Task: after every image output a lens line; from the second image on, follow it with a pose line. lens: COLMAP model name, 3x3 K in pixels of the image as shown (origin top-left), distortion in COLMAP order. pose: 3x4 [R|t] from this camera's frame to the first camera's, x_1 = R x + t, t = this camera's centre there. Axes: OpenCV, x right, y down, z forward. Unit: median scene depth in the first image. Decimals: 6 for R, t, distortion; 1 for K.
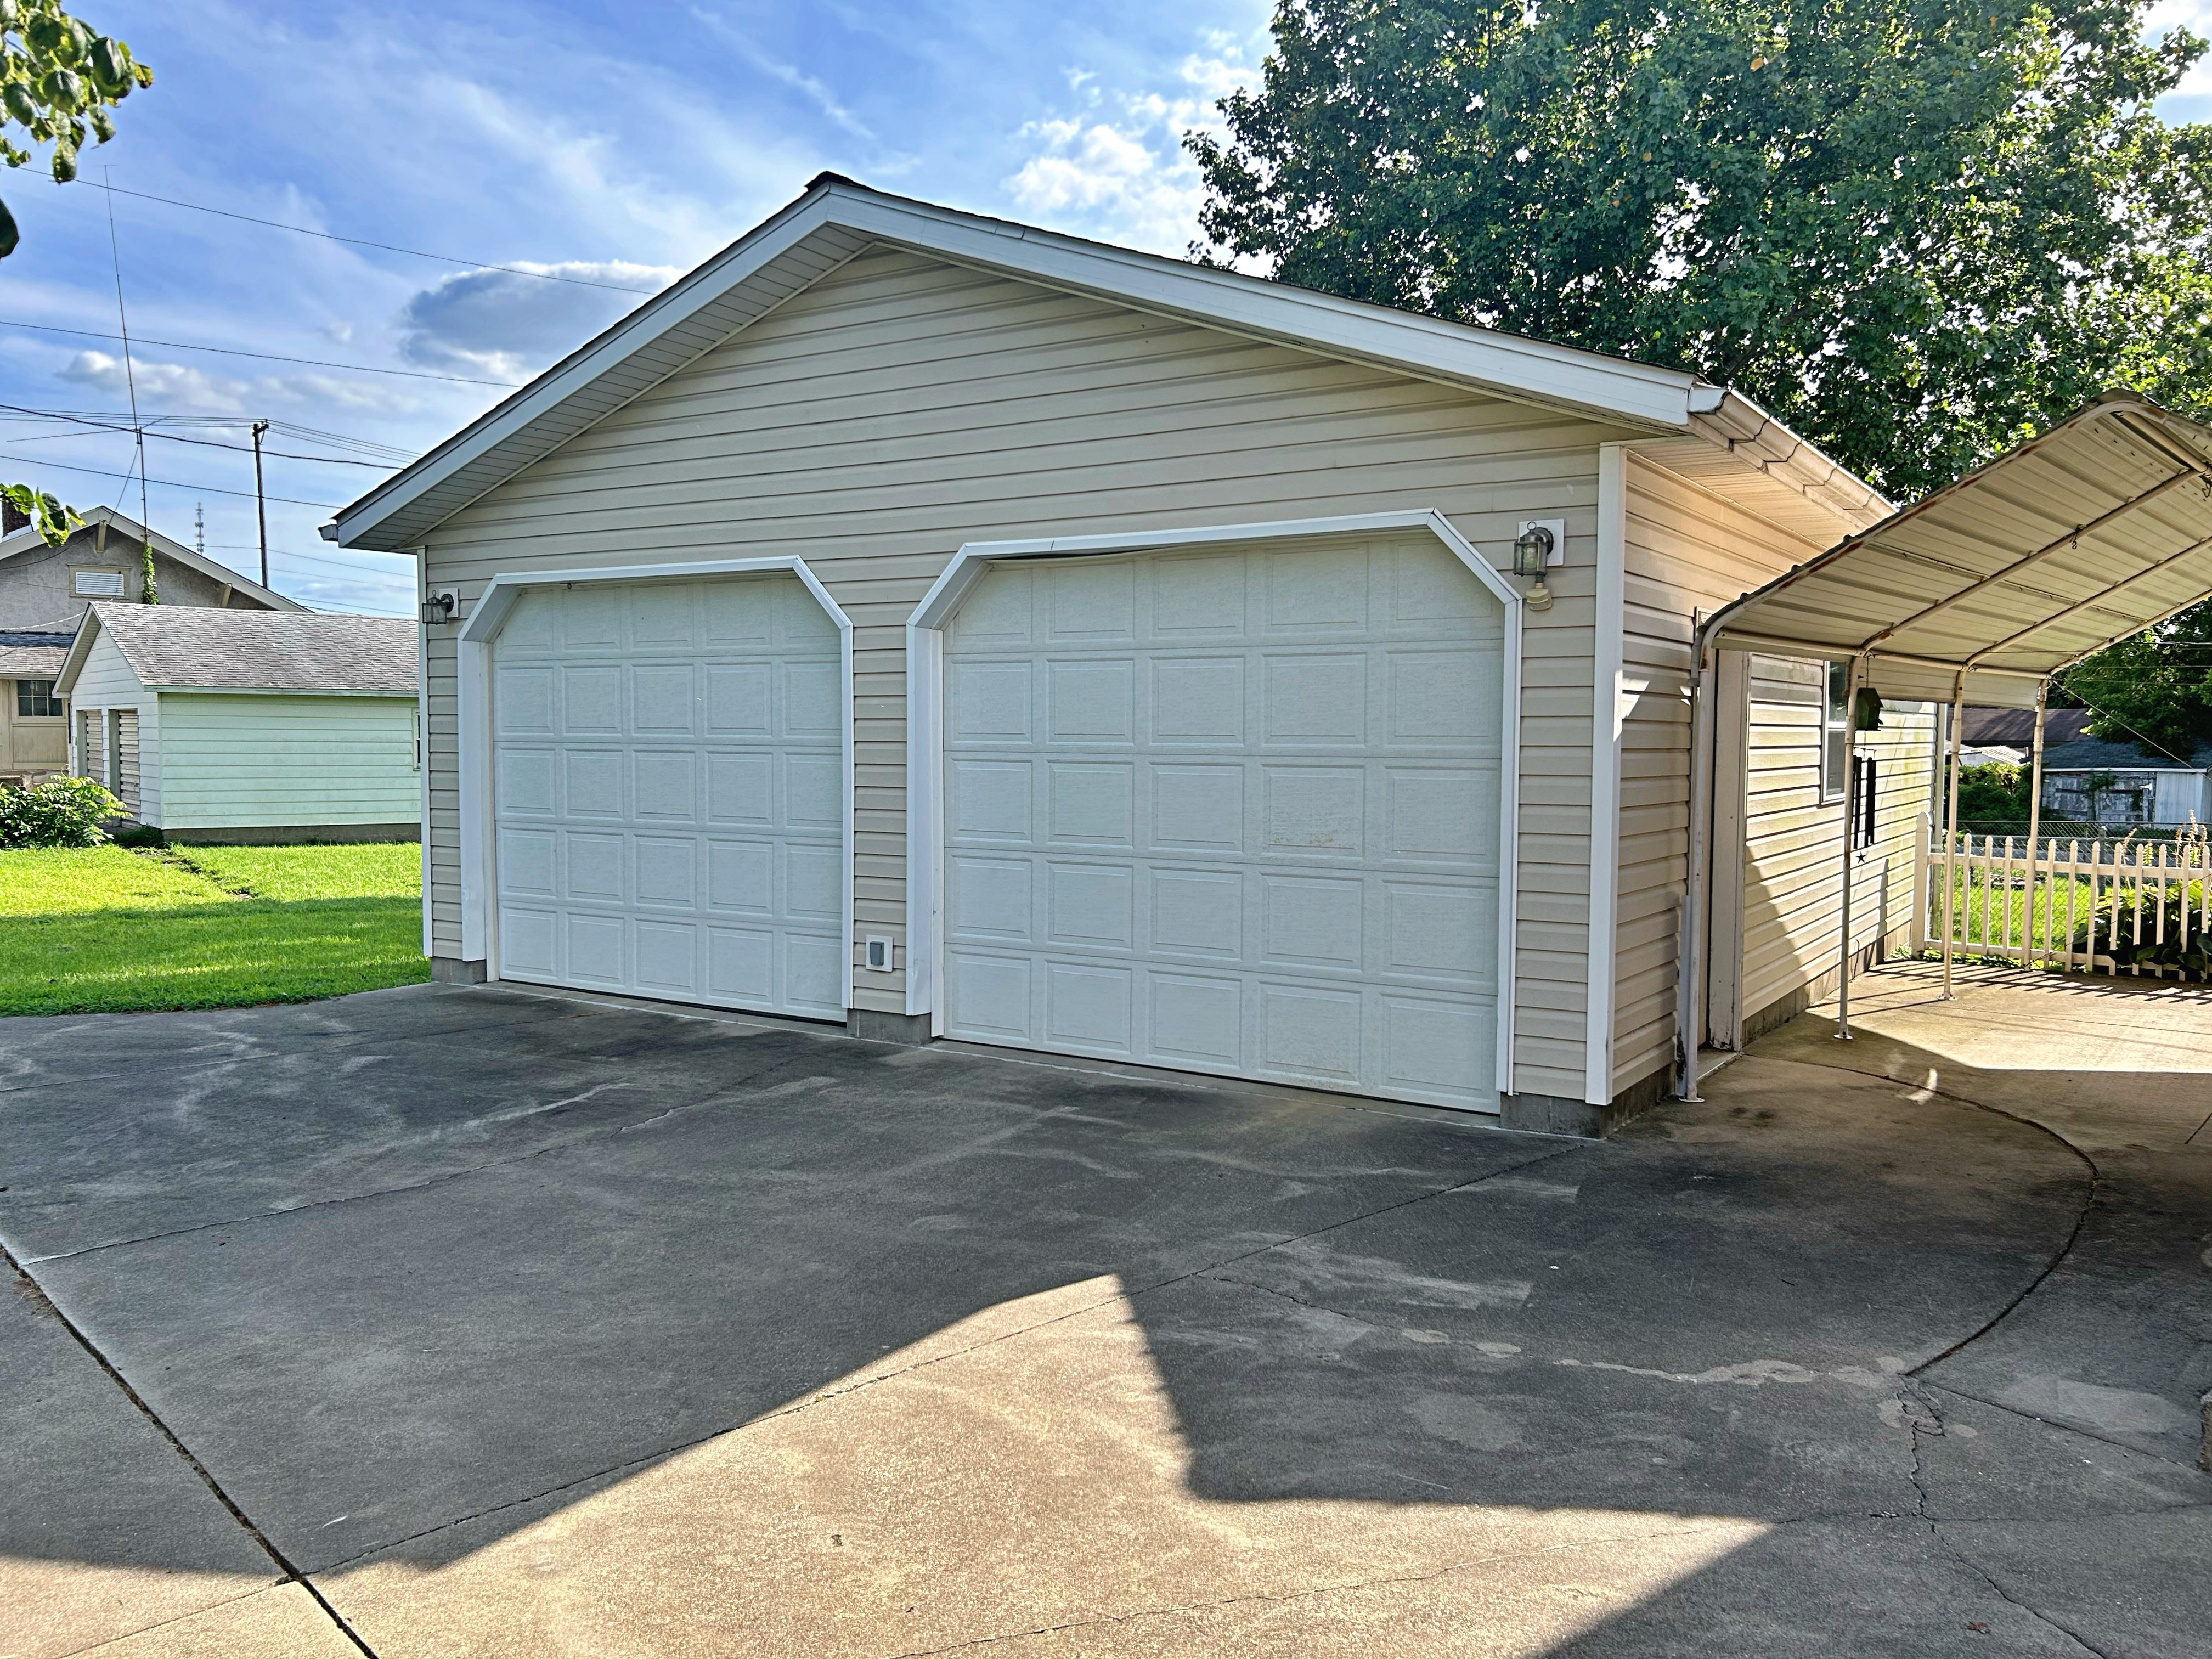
lens RADIAL K [[1671.8, 0, 1105.9], [0, 1671.8, 818.1], [0, 0, 1]] dist [0.052913, -0.051897]
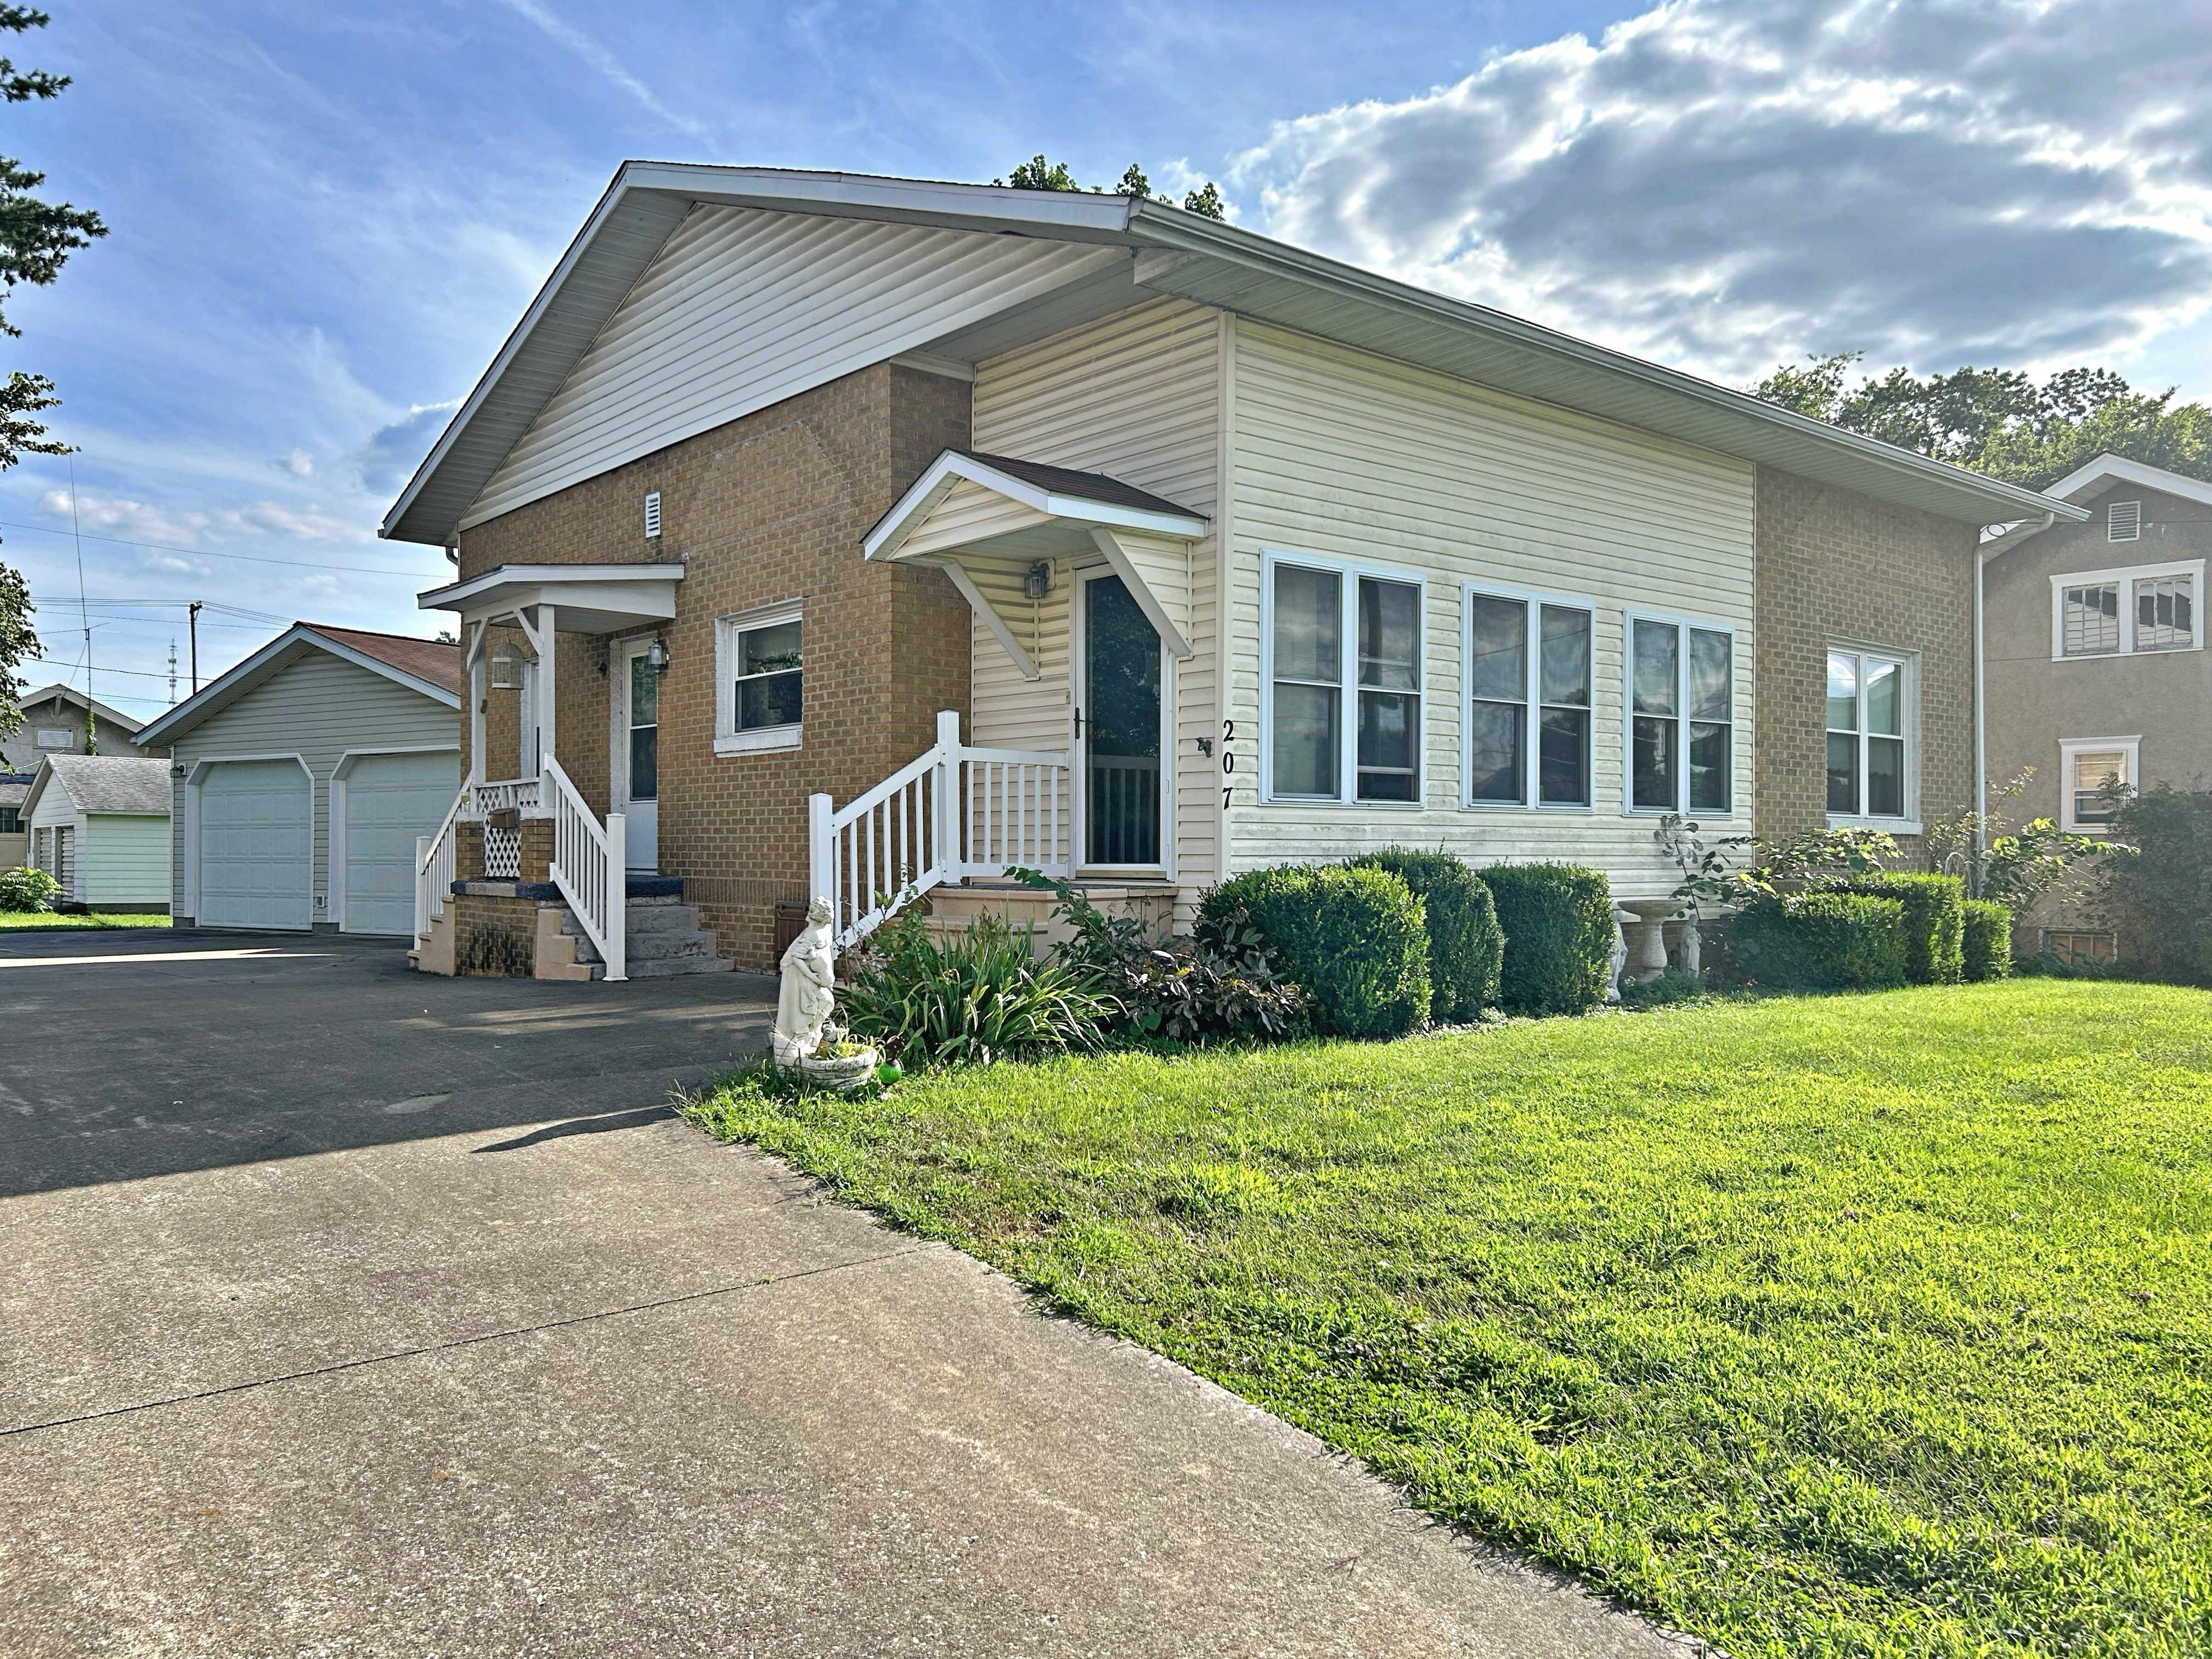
lens RADIAL K [[1670.5, 0, 1104.9], [0, 1670.5, 840.0], [0, 0, 1]] dist [0.057375, -0.063129]
pose [[0.999888, -0.002182, 0.014804, 1.144812], [0.003136, 0.997900, -0.064700, 0.172565], [-0.014631, 0.064739, 0.997795, -1.826950]]
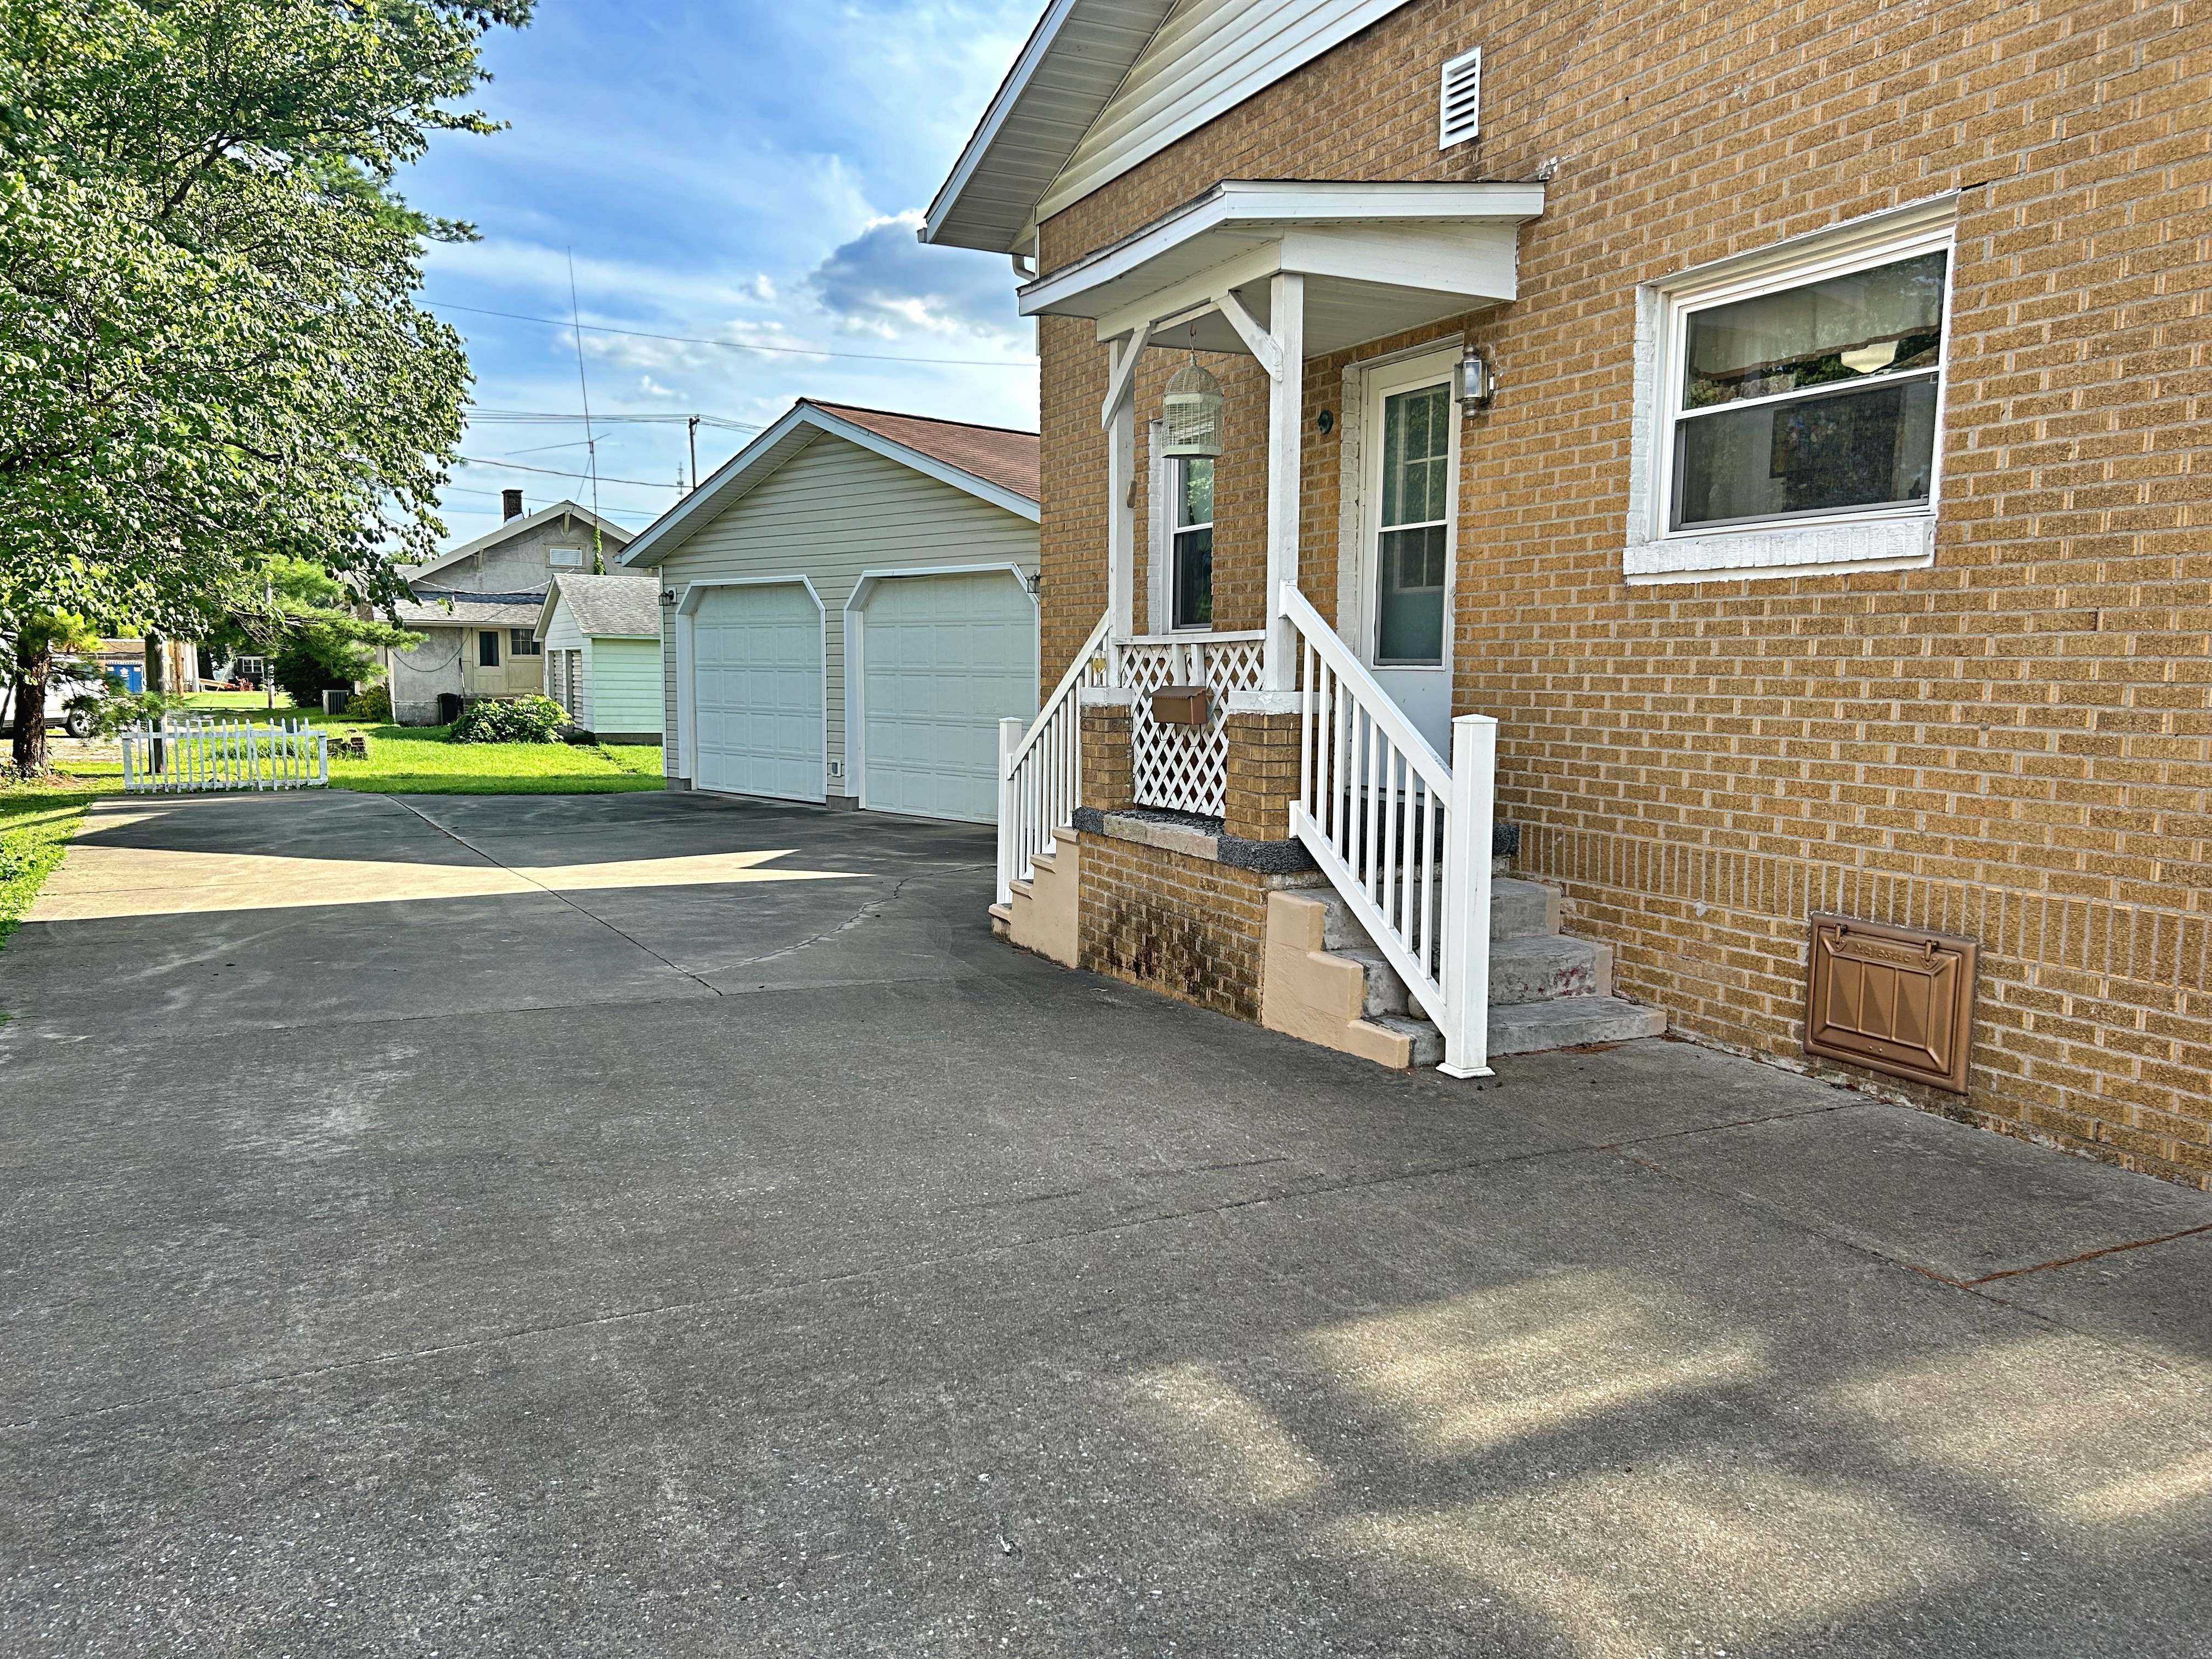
lens RADIAL K [[1671.8, 0, 1105.9], [0, 1671.8, 818.1], [0, 0, 1]] dist [0.052913, -0.051897]
pose [[0.970193, 0.023570, -0.241186, 0.727846], [-0.014897, 0.999177, 0.037721, 0.063302], [0.241876, -0.033003, 0.969746, -0.982665]]
